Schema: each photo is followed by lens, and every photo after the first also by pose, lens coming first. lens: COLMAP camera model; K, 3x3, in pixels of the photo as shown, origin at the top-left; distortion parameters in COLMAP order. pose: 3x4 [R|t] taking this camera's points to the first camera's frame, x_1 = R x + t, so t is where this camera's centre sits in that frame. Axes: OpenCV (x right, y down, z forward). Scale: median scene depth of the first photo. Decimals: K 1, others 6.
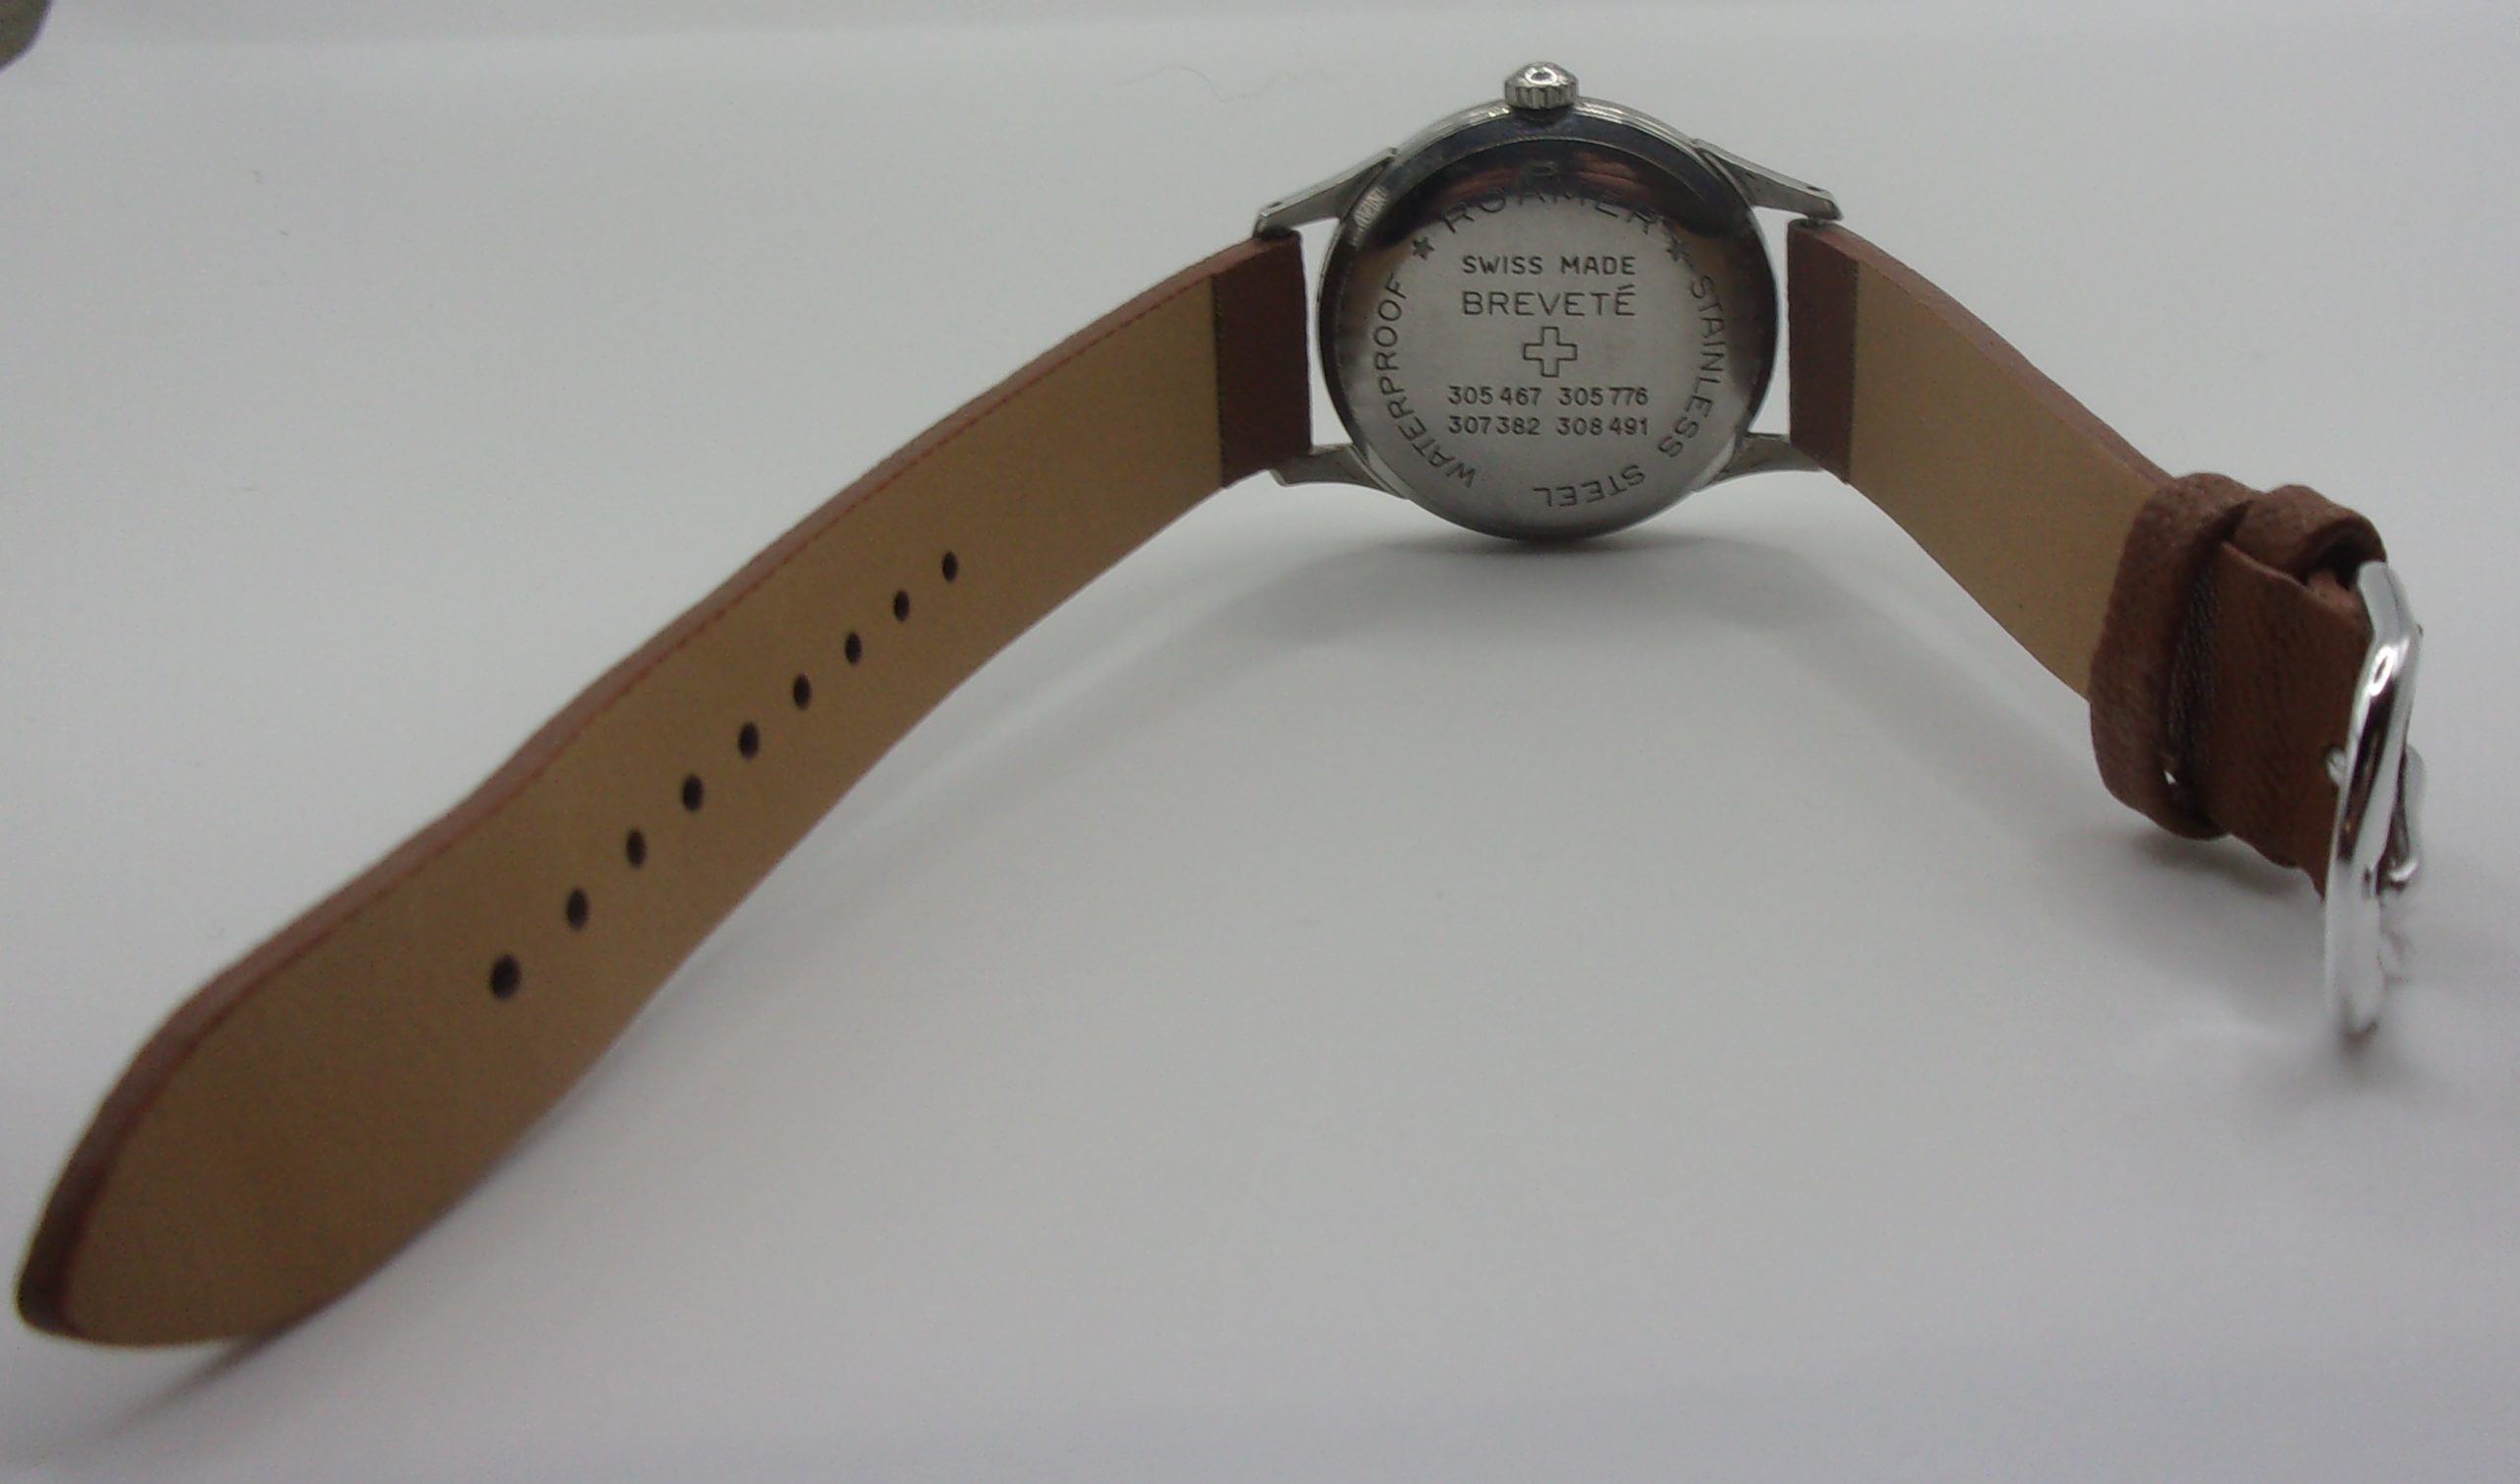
lens RADIAL K [[2727.5, 0, 1259.6], [0, 2727.5, 737.9], [0, 0, 1]] dist [-0.129739, 0.000000]
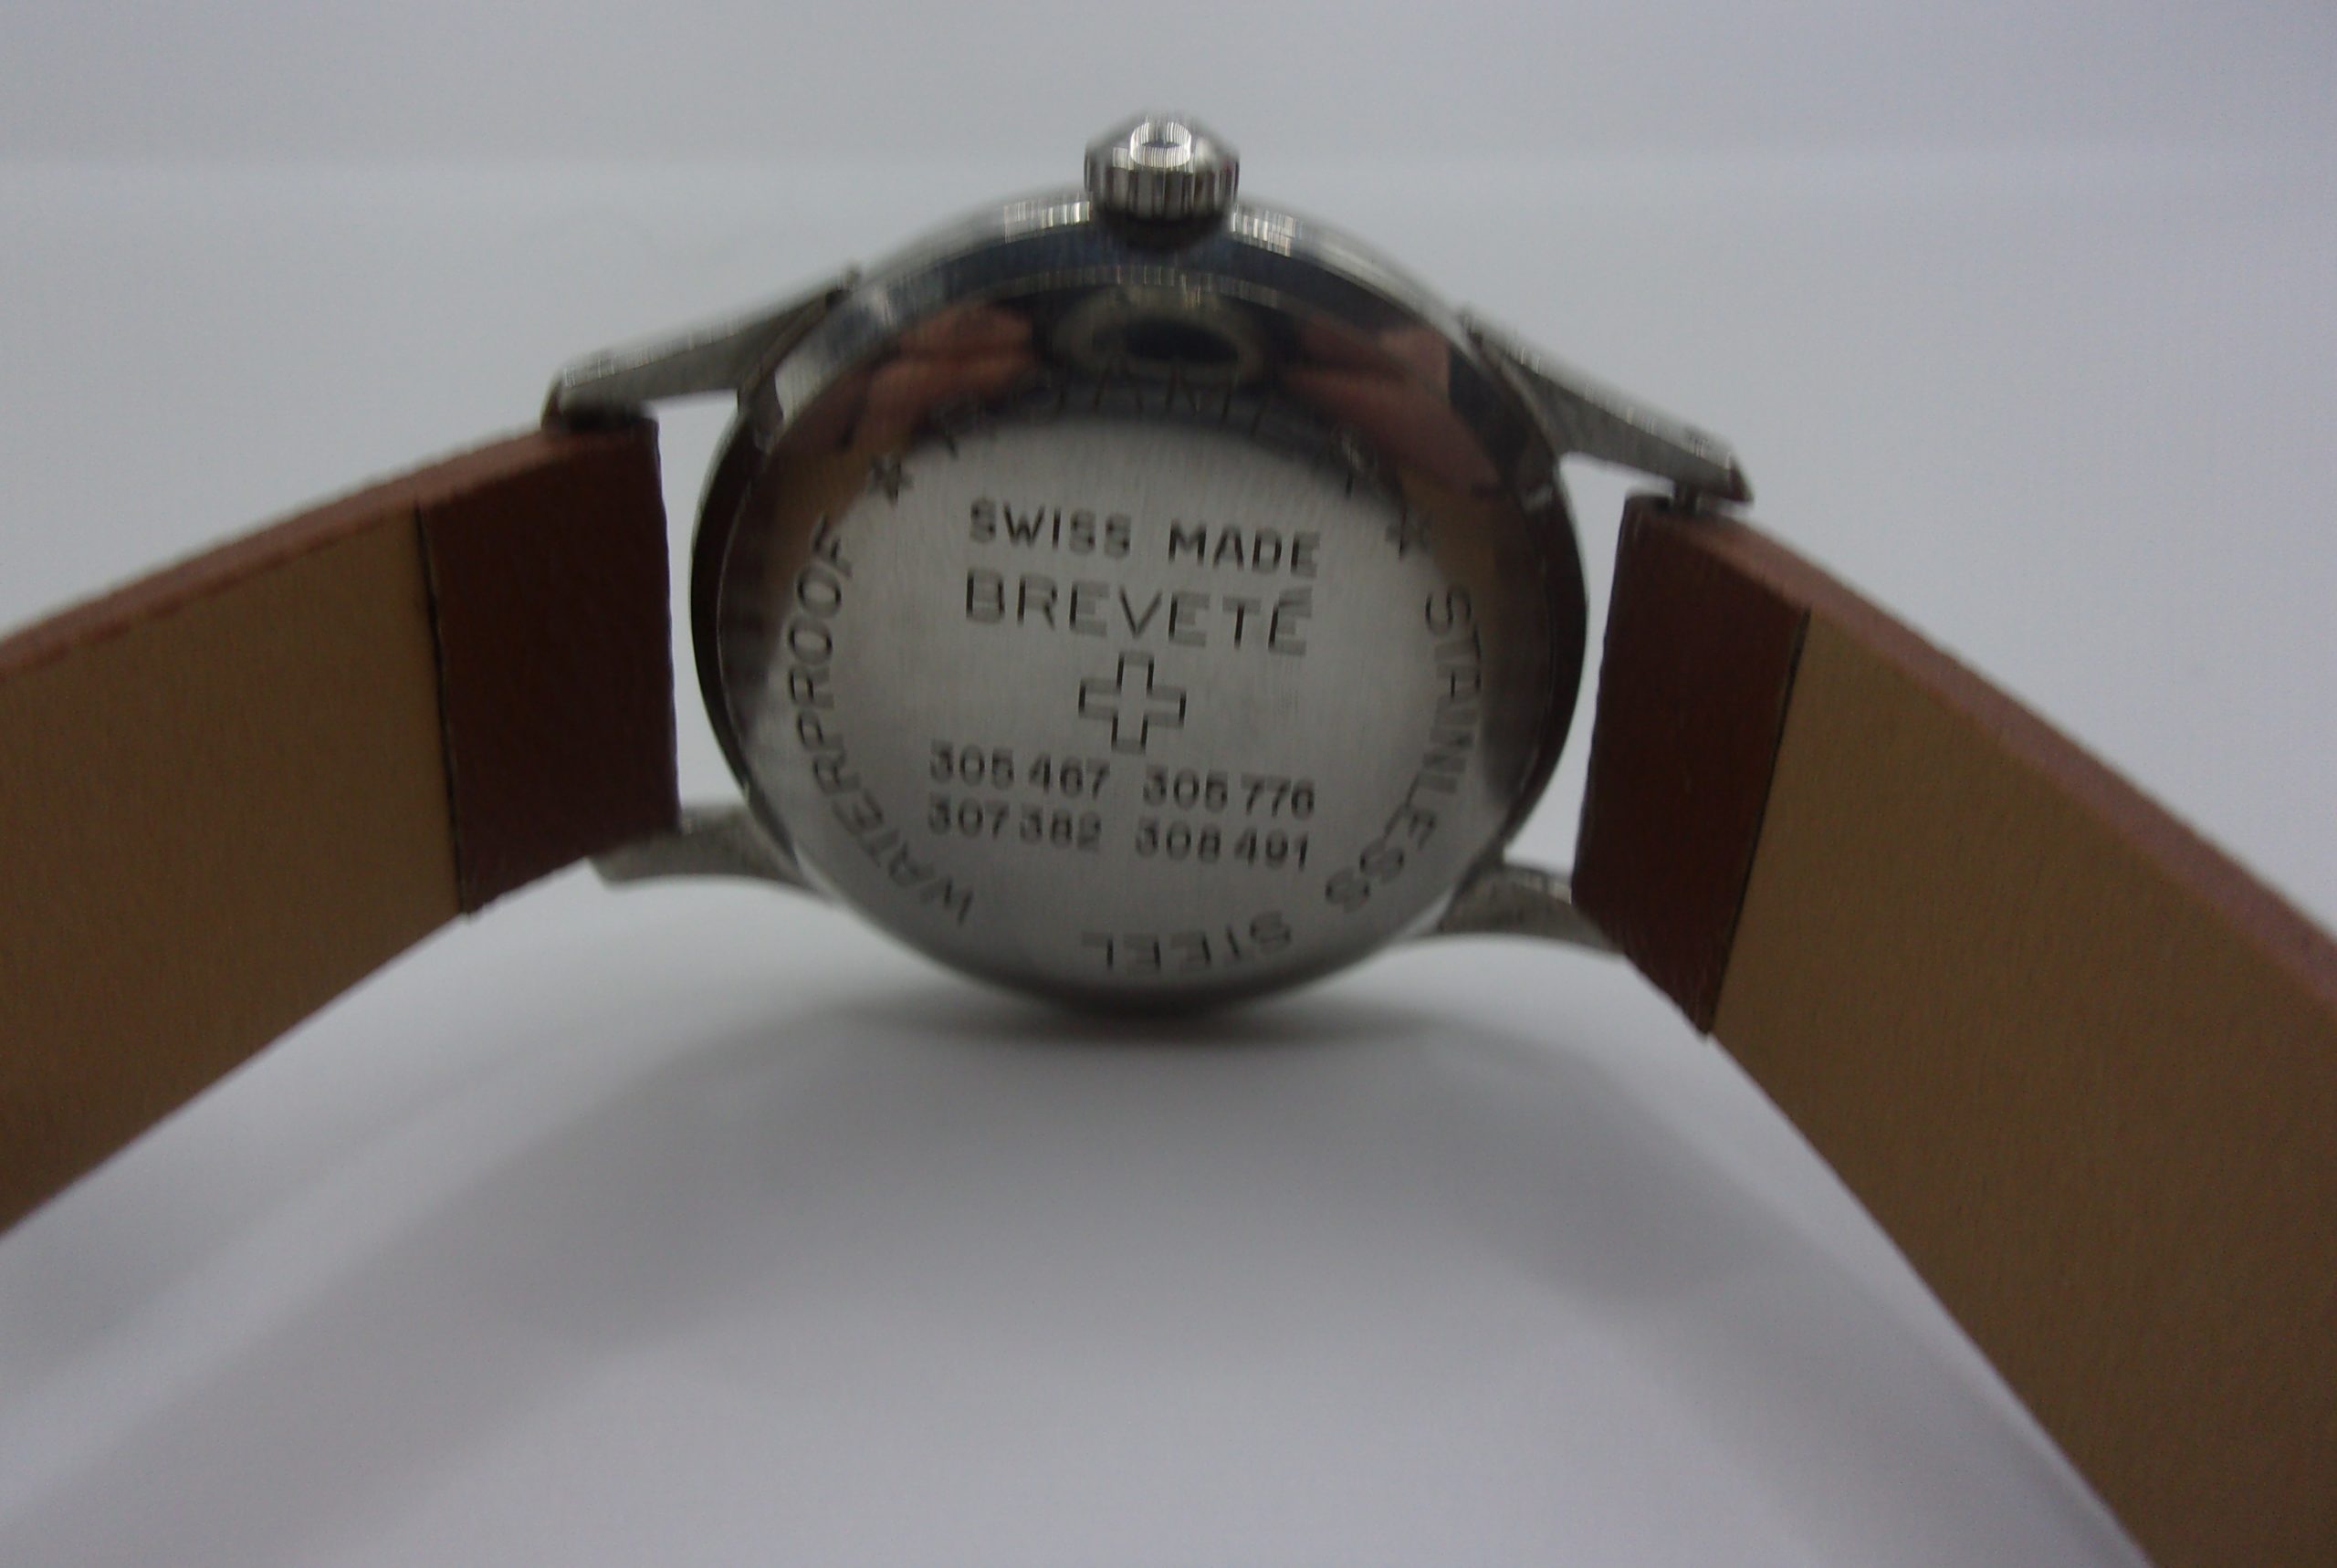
lens RADIAL K [[2422.6, 0, 1165.2], [0, 2422.6, 786.3], [0, 0, 1]] dist [-0.066594, -0.001007]
pose [[0.989321, 0.076802, 0.123877, 0.058707], [-0.076904, 0.997031, -0.003968, -0.126326], [-0.123814, -0.005601, 0.992290, 0.556908]]
